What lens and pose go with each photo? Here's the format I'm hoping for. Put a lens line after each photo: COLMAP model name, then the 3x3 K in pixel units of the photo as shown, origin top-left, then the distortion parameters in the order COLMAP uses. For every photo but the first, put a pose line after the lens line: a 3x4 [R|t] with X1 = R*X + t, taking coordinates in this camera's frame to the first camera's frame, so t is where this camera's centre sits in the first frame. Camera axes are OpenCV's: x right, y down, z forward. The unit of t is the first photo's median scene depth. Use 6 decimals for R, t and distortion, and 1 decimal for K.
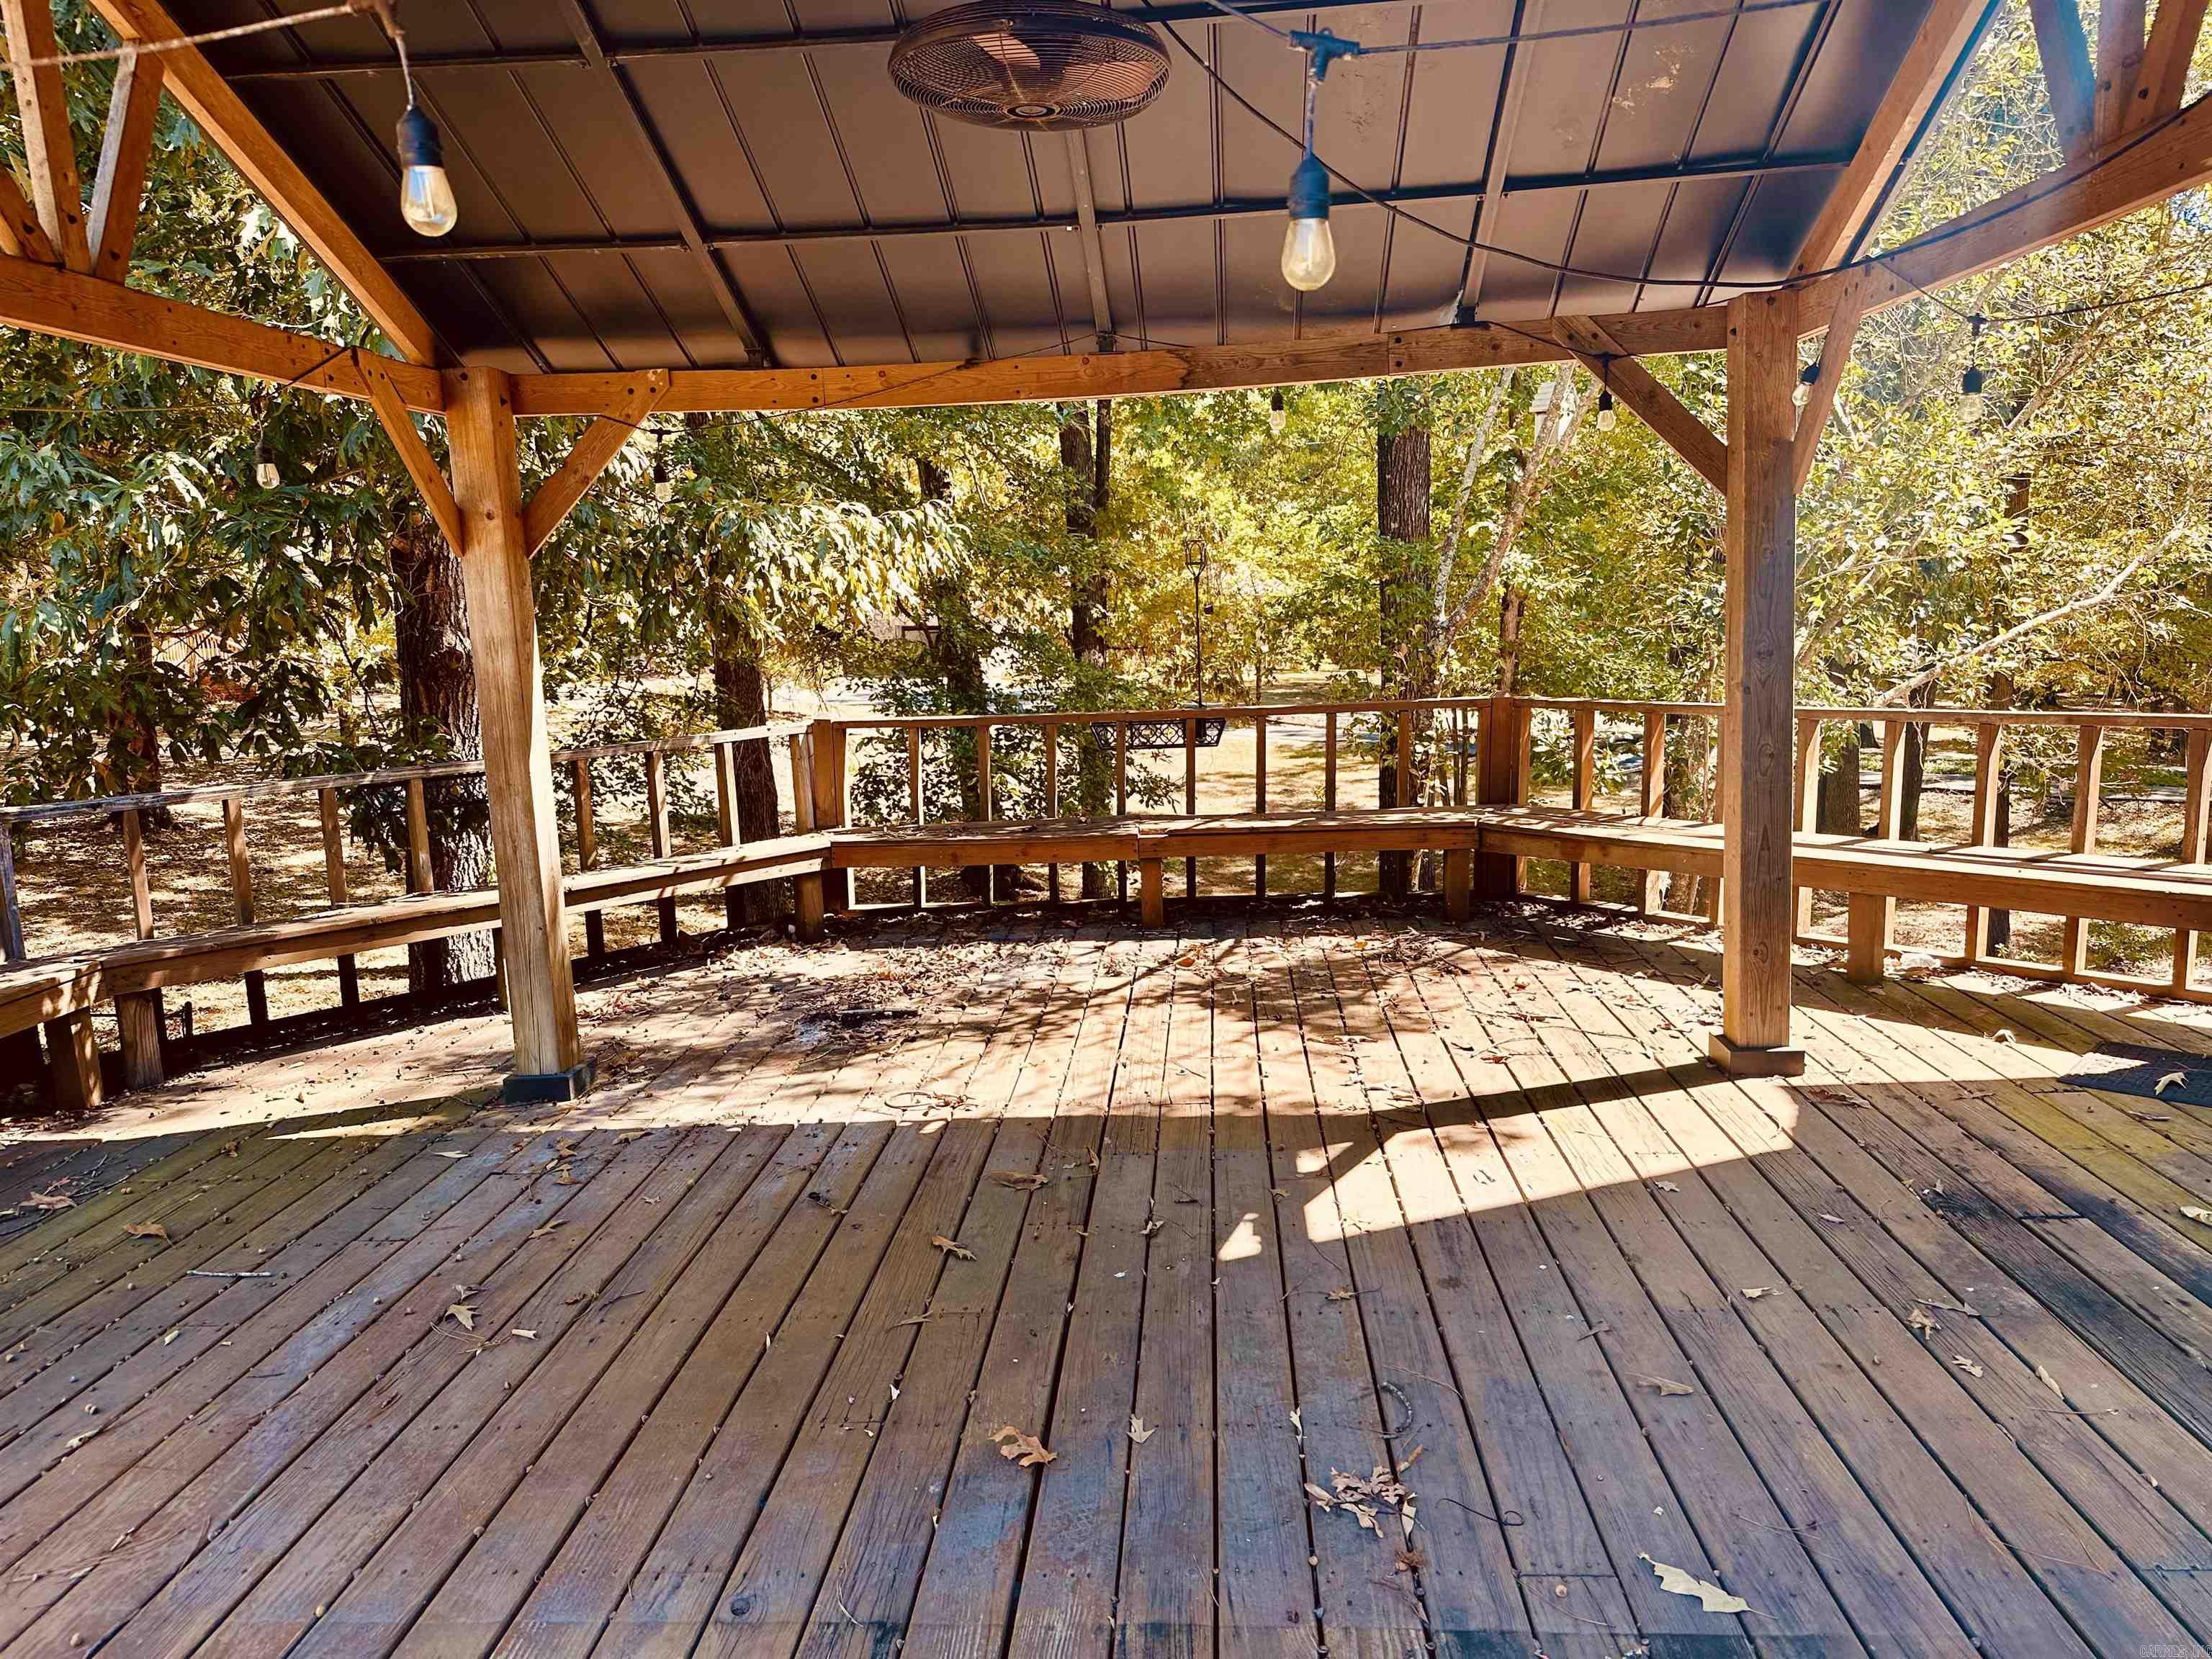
lens RADIAL K [[1545.1, 0, 1107.6], [0, 1545.1, 841.3], [0, 0, 1]] dist [0.066331, -0.073040]
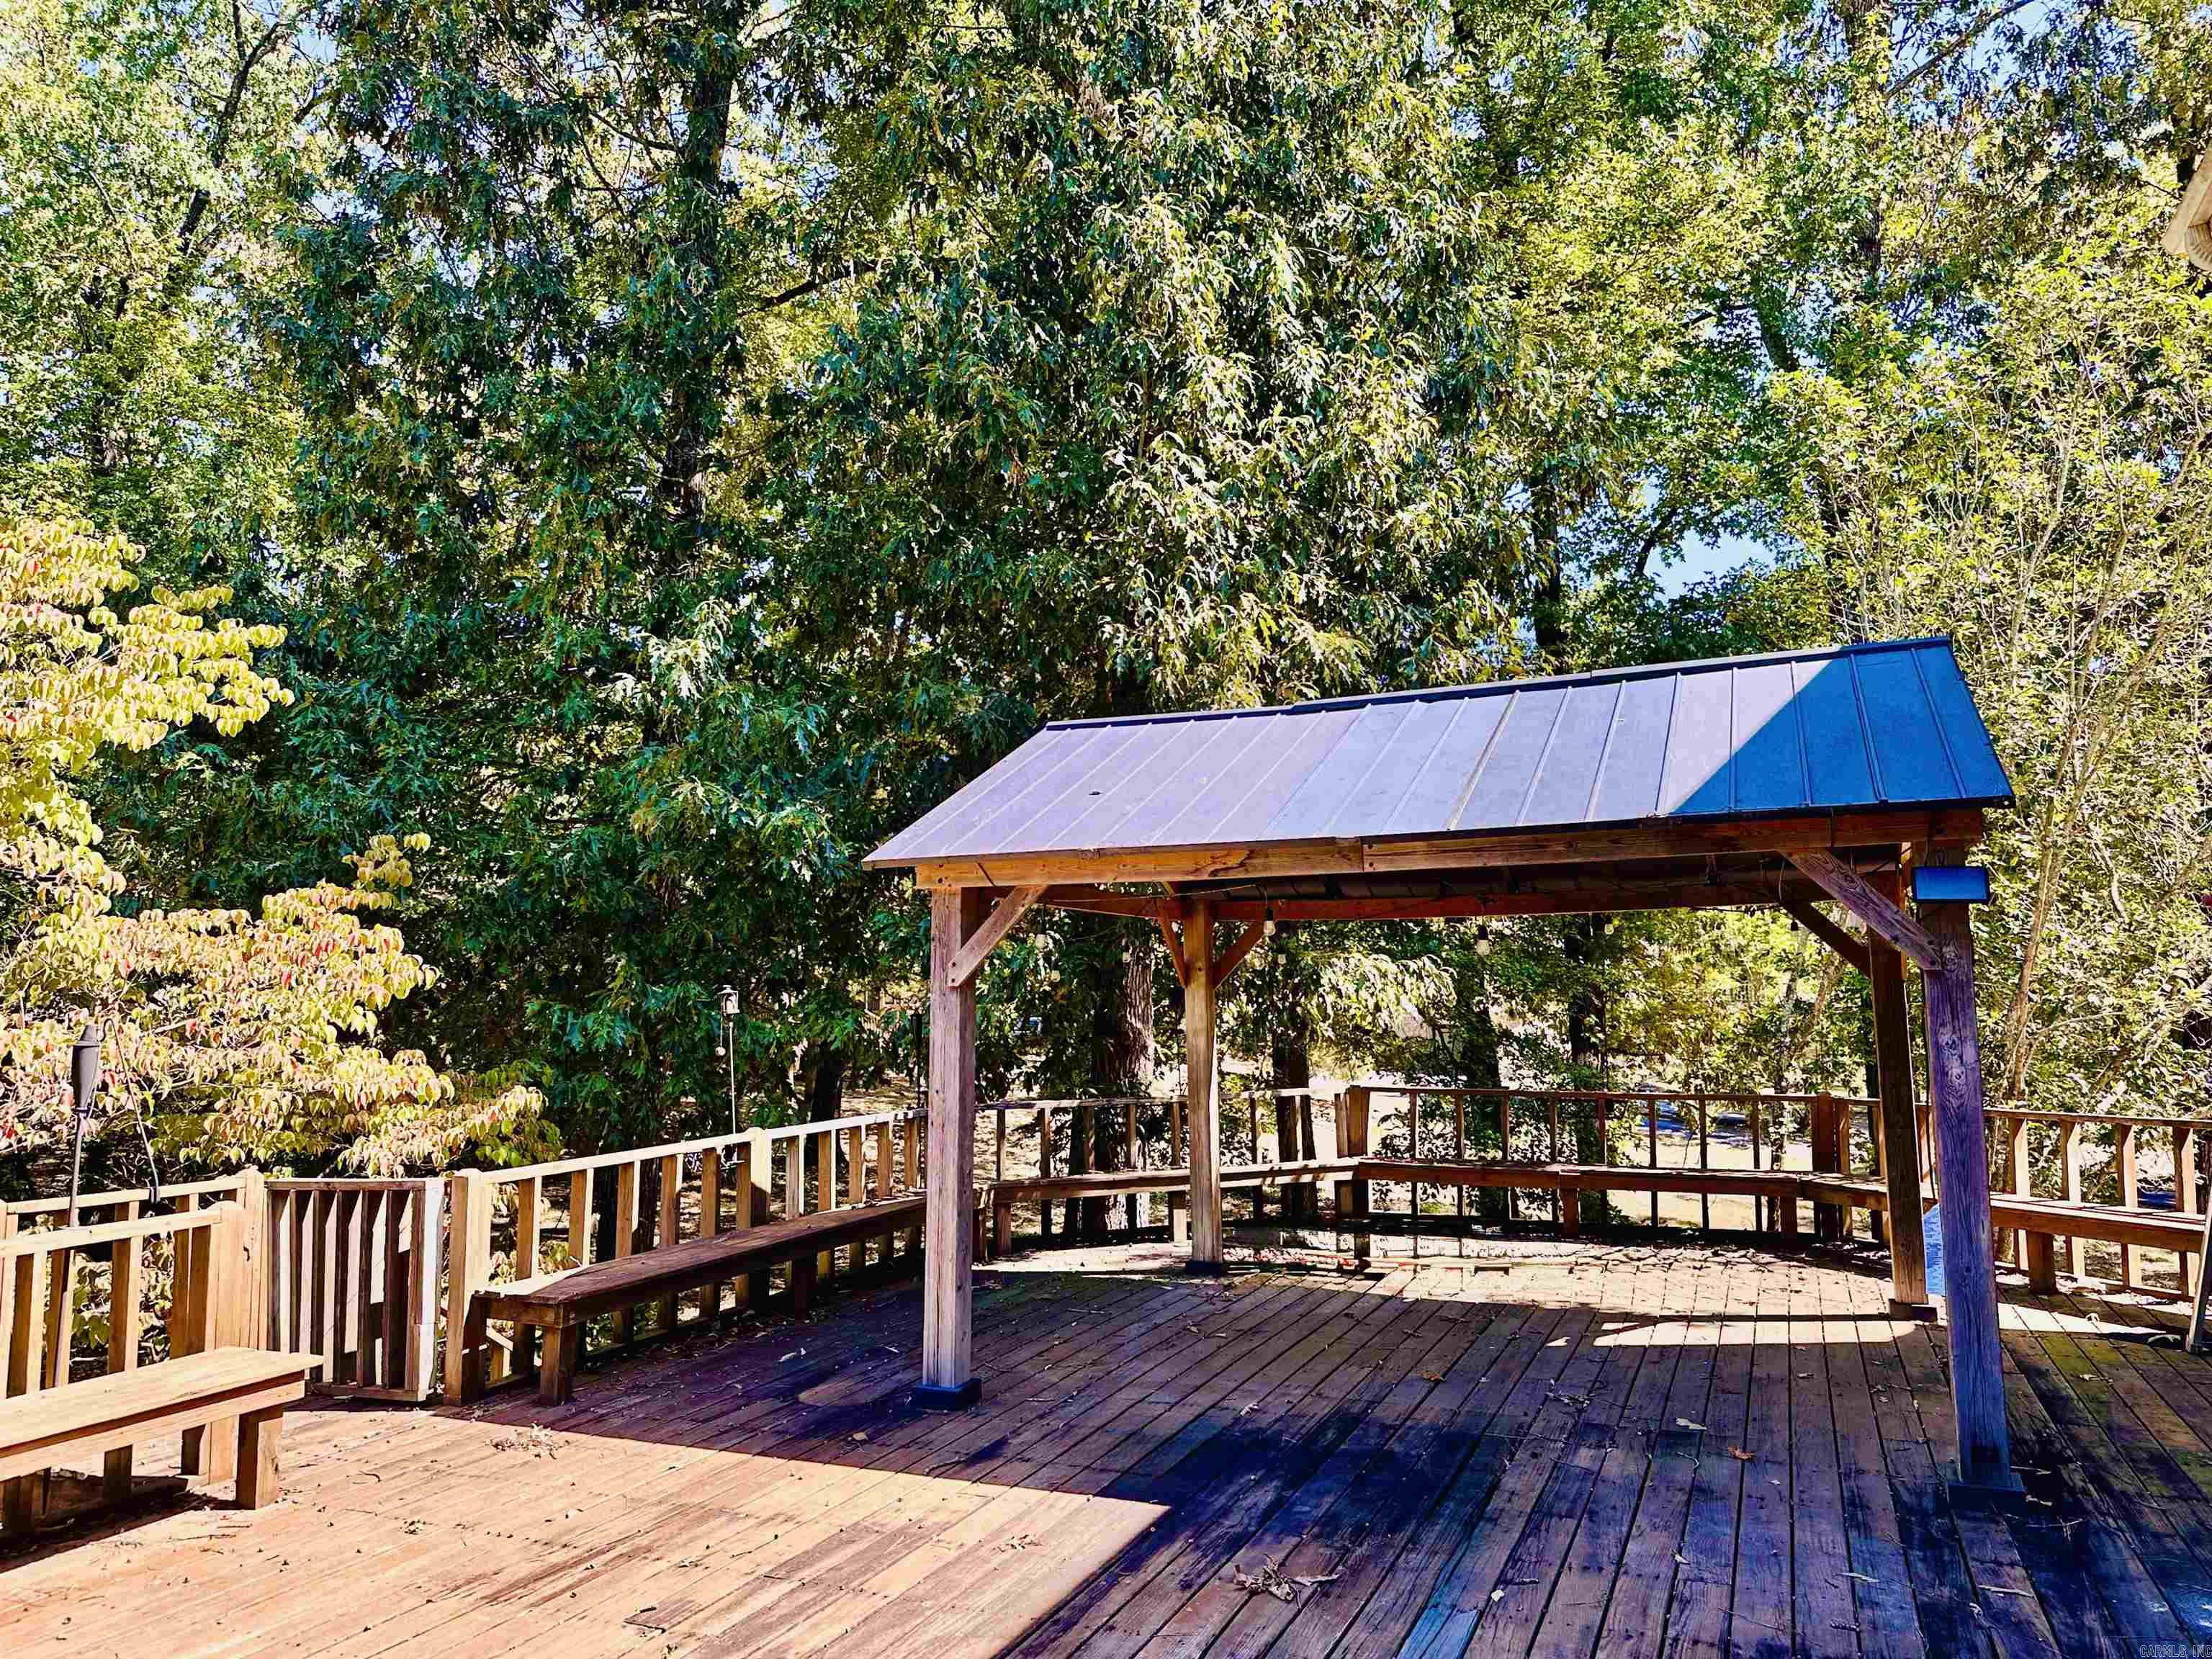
lens RADIAL K [[1545.1, 0, 1104.8], [0, 1545.1, 839.6], [0, 0, 1]] dist [0.066331, -0.073040]
pose [[0.942548, -0.003616, -0.334052, 0.100166], [-0.081047, 0.967594, -0.239152, 0.074001], [0.324091, 0.252486, 0.911710, -0.570364]]
